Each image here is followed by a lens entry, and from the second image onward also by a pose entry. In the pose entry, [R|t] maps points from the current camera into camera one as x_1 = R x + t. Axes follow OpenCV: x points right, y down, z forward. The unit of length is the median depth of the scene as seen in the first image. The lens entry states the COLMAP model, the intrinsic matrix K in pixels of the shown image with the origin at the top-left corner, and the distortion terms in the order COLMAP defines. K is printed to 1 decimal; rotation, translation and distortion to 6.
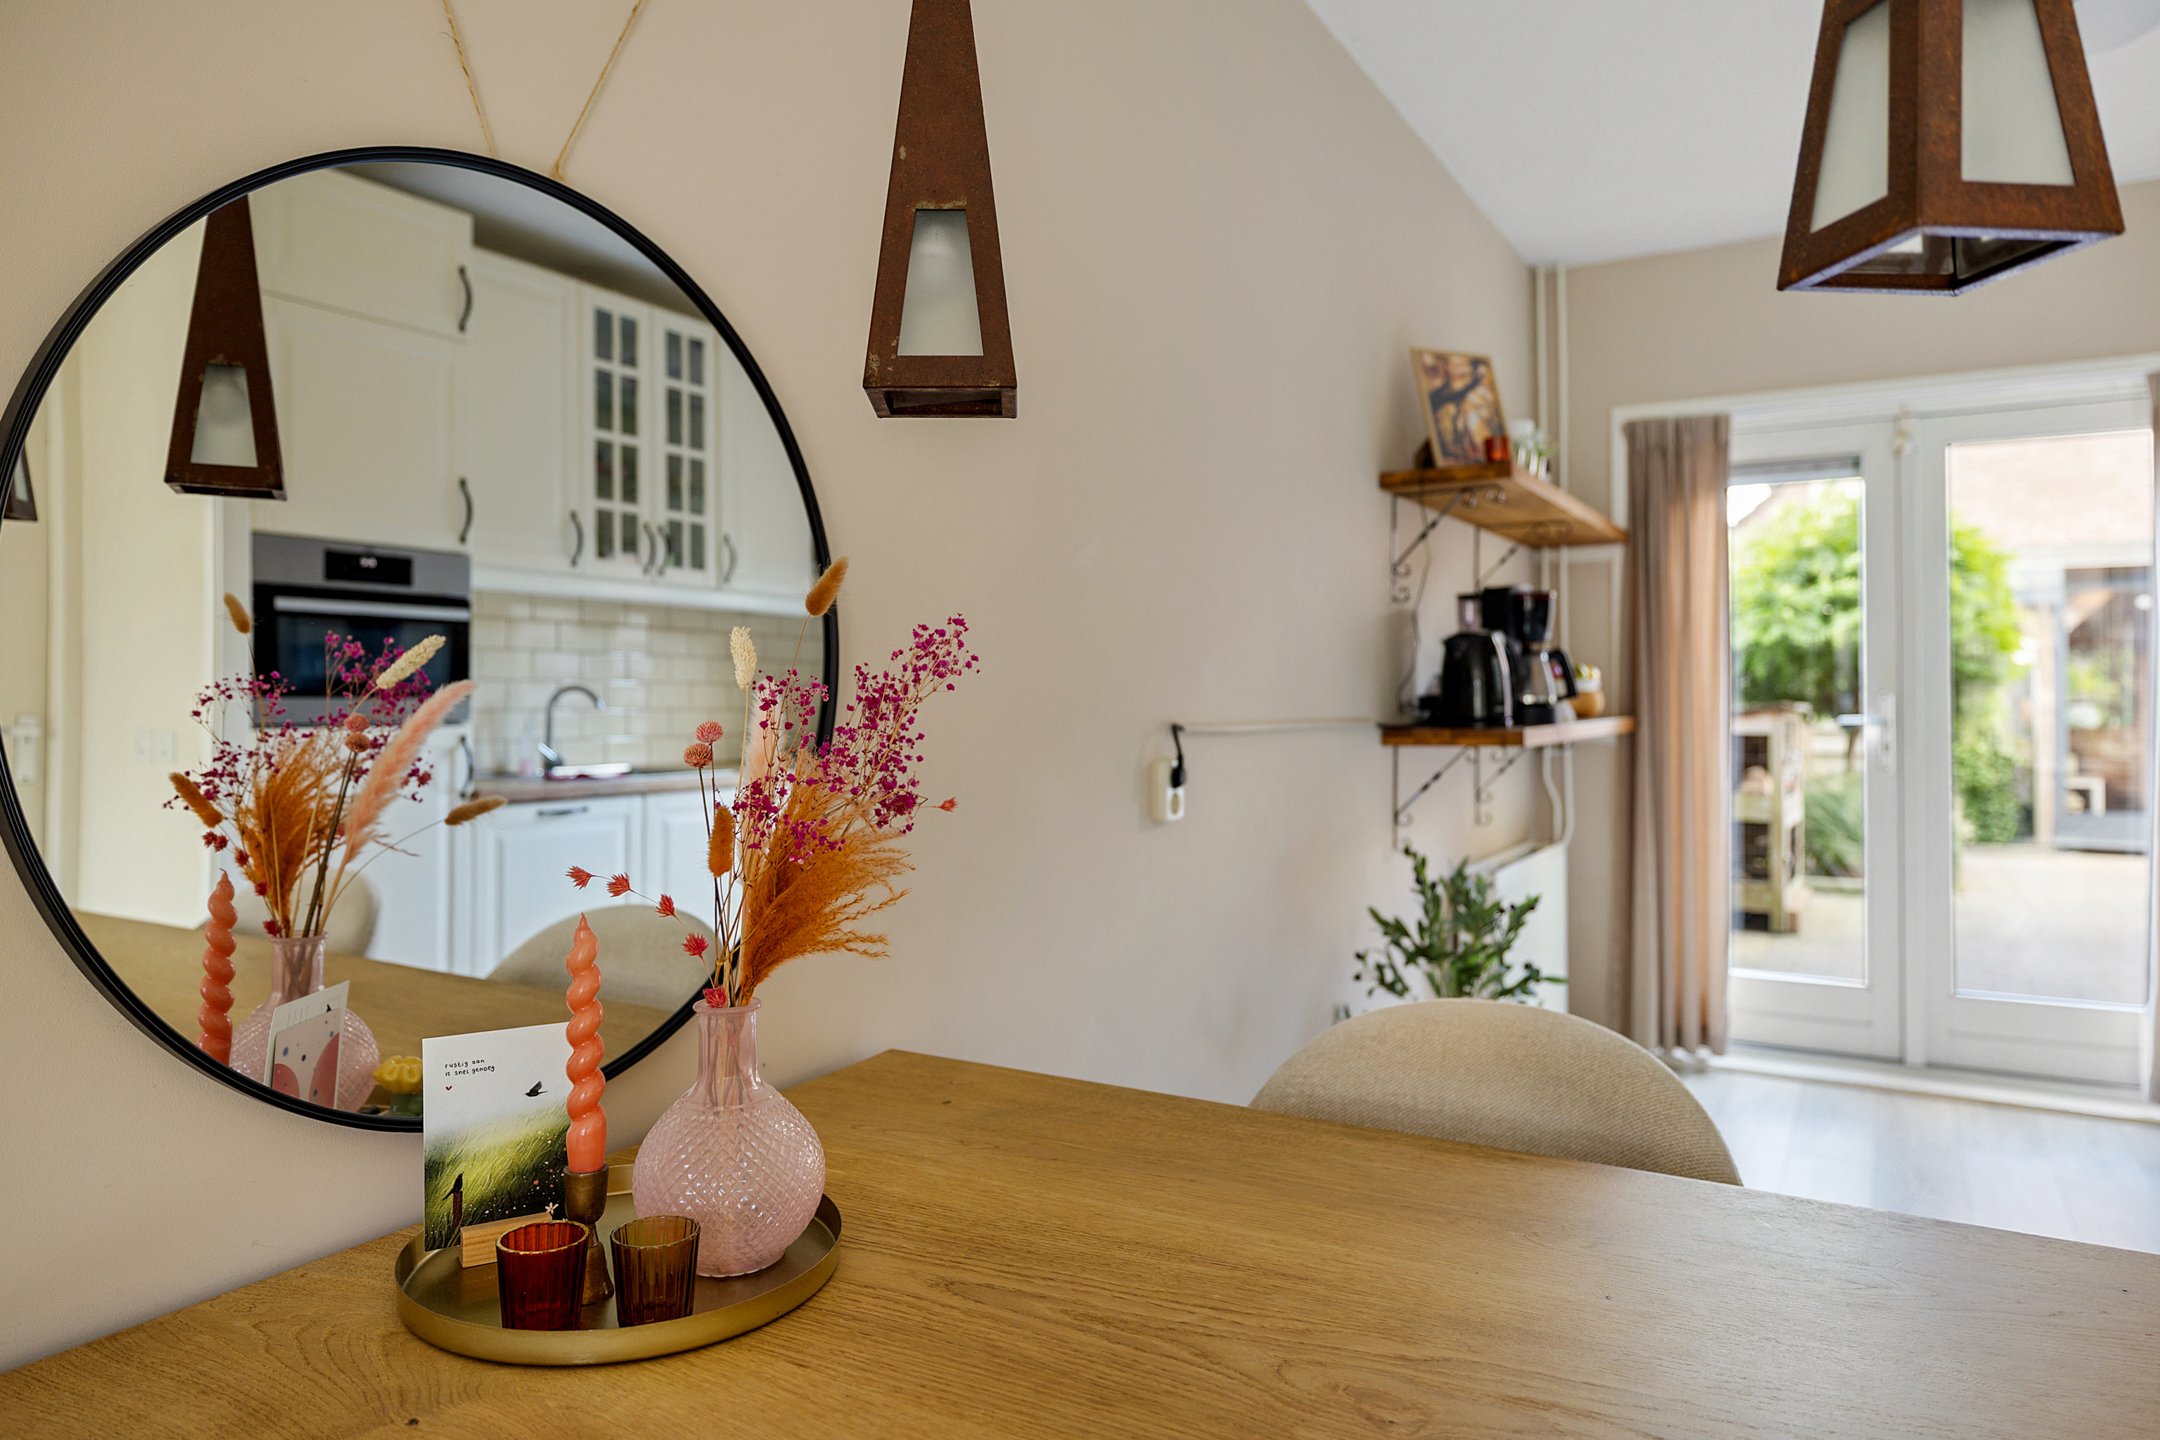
lens RADIAL K [[1406.6, 0, 1056.3], [0, 1406.6, 676.6], [0, 0, 1]] dist [-0.007498, 0.007417]
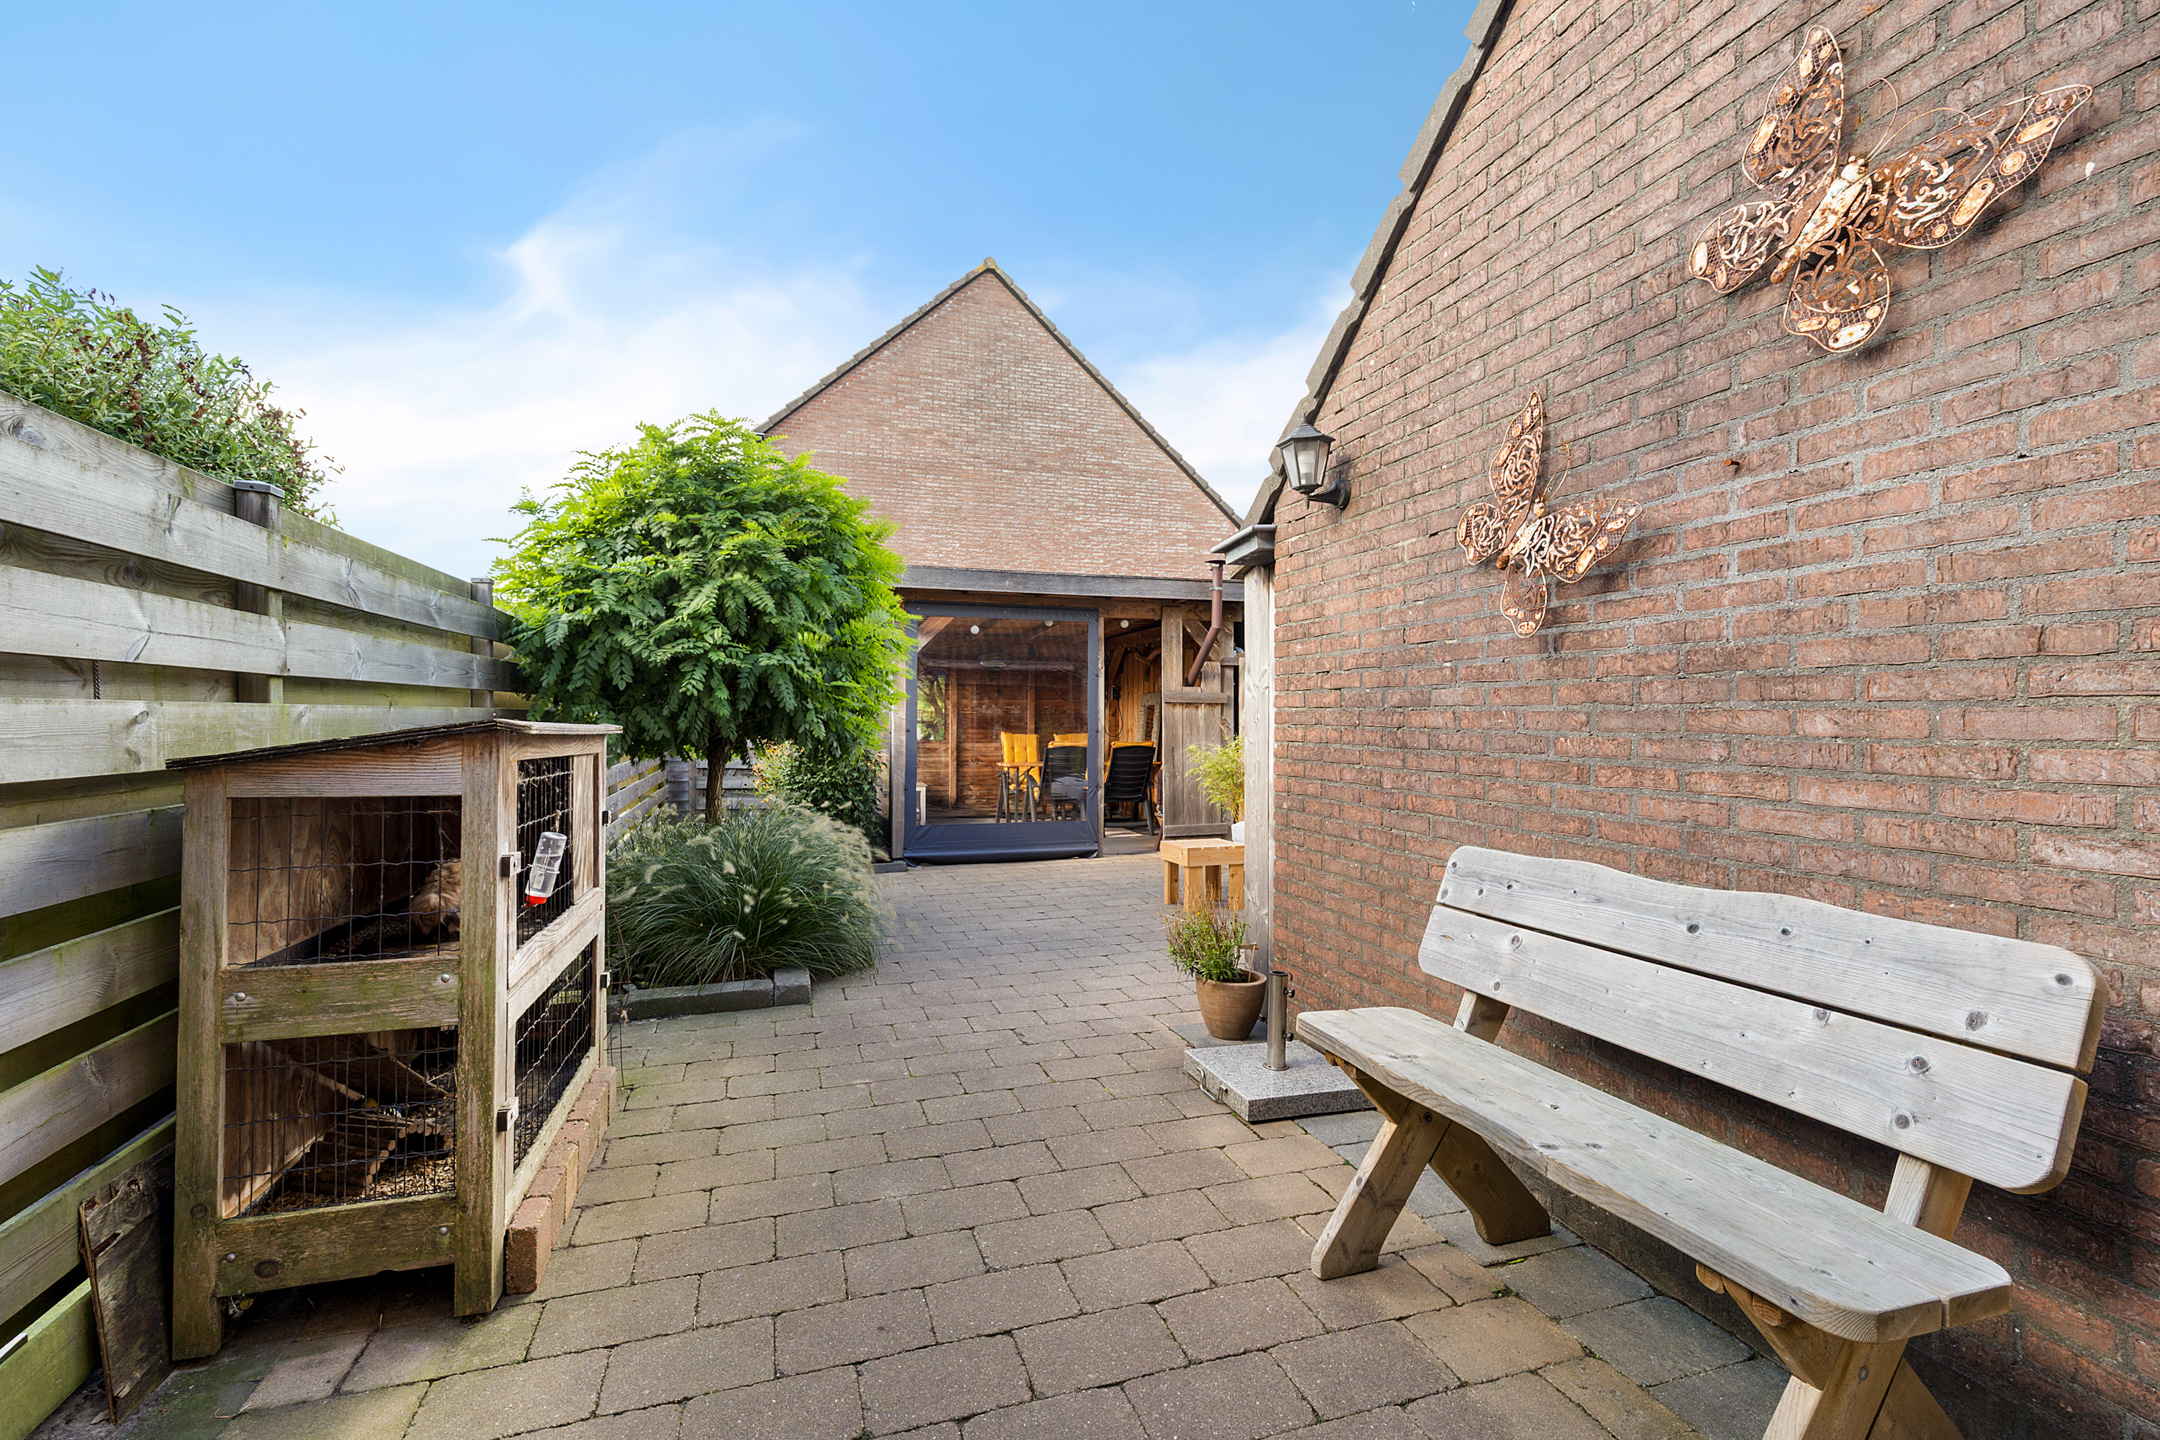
lens RADIAL K [[930.4, 0, 1068.0], [0, 930.4, 716.2], [0, 0, 1]] dist [0.002498, 0.001375]
pose [[0.664882, 0.002596, 0.746944, 0.848940], [-0.012296, 0.999896, 0.007470, 0.028062], [-0.746847, -0.014151, 0.664845, 1.398250]]
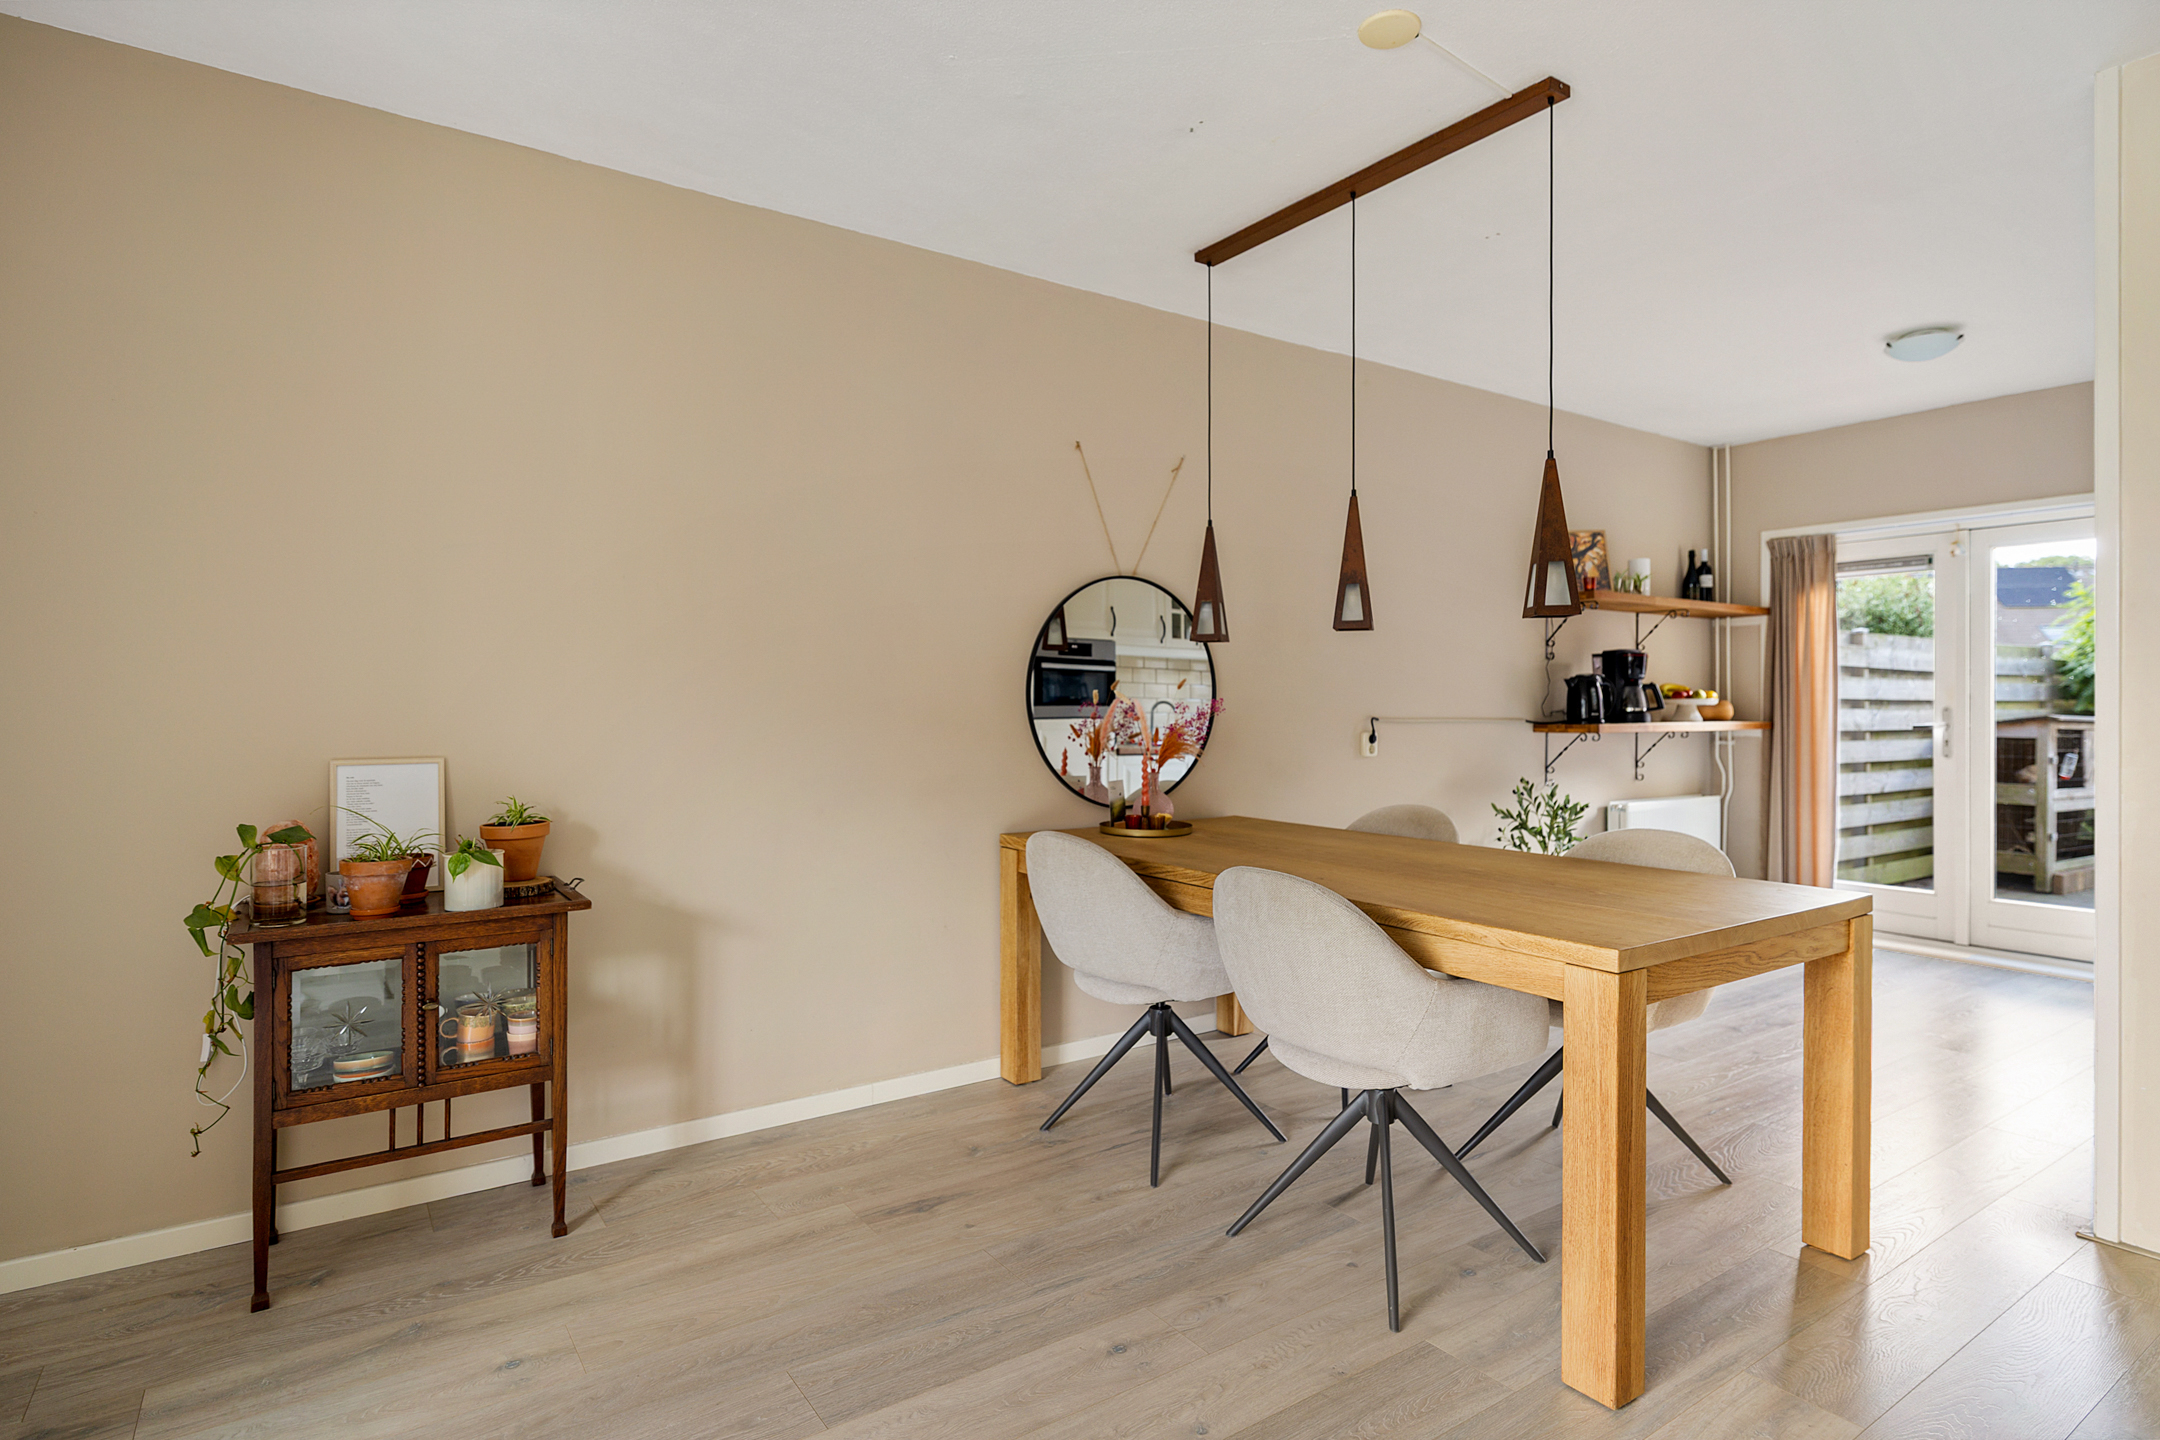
lens RADIAL K [[1119.2, 0, 1066.3], [0, 1119.2, 702.3], [0, 0, 1]] dist [0.000664, 0.001280]
pose [[0.902945, 0.002507, -0.429748, 0.281560], [0.001782, 0.999953, 0.009578, -0.008426], [0.429752, -0.009414, 0.902898, -0.651011]]
